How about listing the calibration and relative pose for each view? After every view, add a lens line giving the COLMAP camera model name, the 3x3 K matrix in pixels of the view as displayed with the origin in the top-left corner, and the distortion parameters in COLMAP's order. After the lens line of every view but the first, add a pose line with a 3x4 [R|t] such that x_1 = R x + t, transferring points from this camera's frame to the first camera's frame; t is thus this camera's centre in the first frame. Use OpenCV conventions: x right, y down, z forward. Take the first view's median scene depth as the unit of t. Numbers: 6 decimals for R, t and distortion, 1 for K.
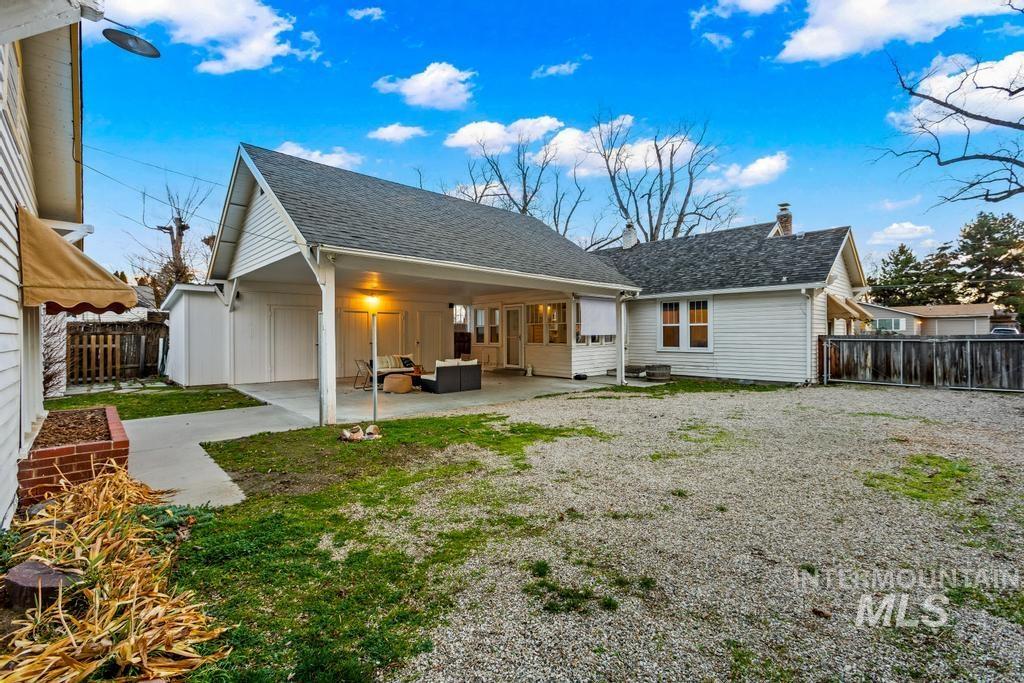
lens RADIAL K [[460.9, 0, 510.2], [0, 460.9, 339.0], [0, 0, 1]] dist [-0.021342, 0.010473]
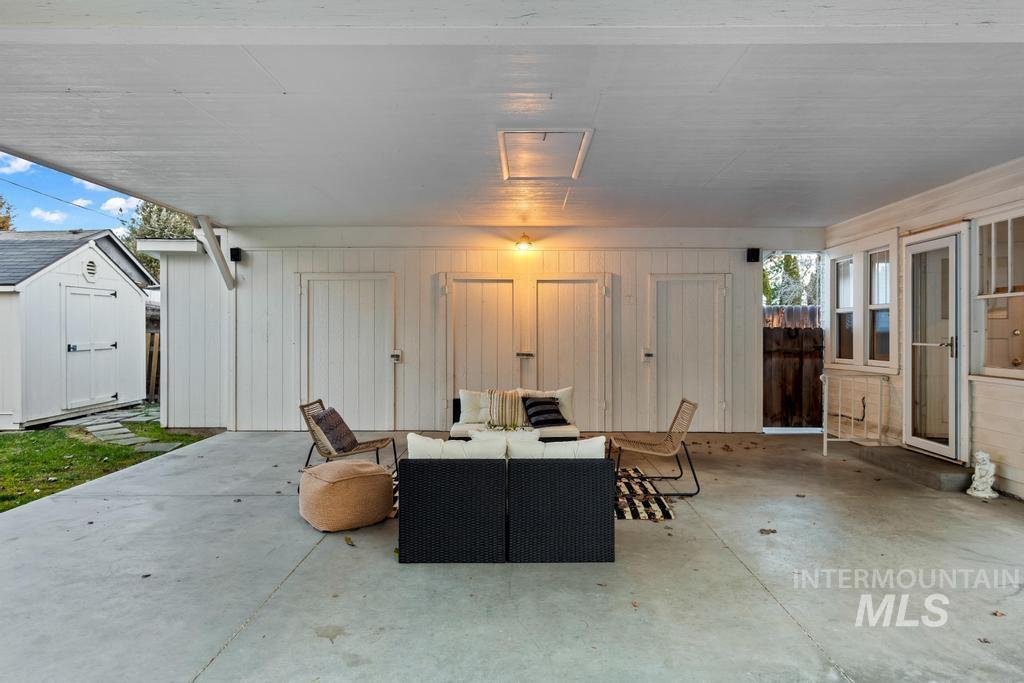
lens RADIAL K [[668.2, 0, 508.5], [0, 668.2, 333.4], [0, 0, 1]] dist [0.004665, 0.001770]
pose [[0.716406, 0.005579, -0.697662, 0.109598], [-0.009143, 0.999957, -0.001393, -0.008567], [0.697624, 0.007377, 0.716426, 0.522710]]
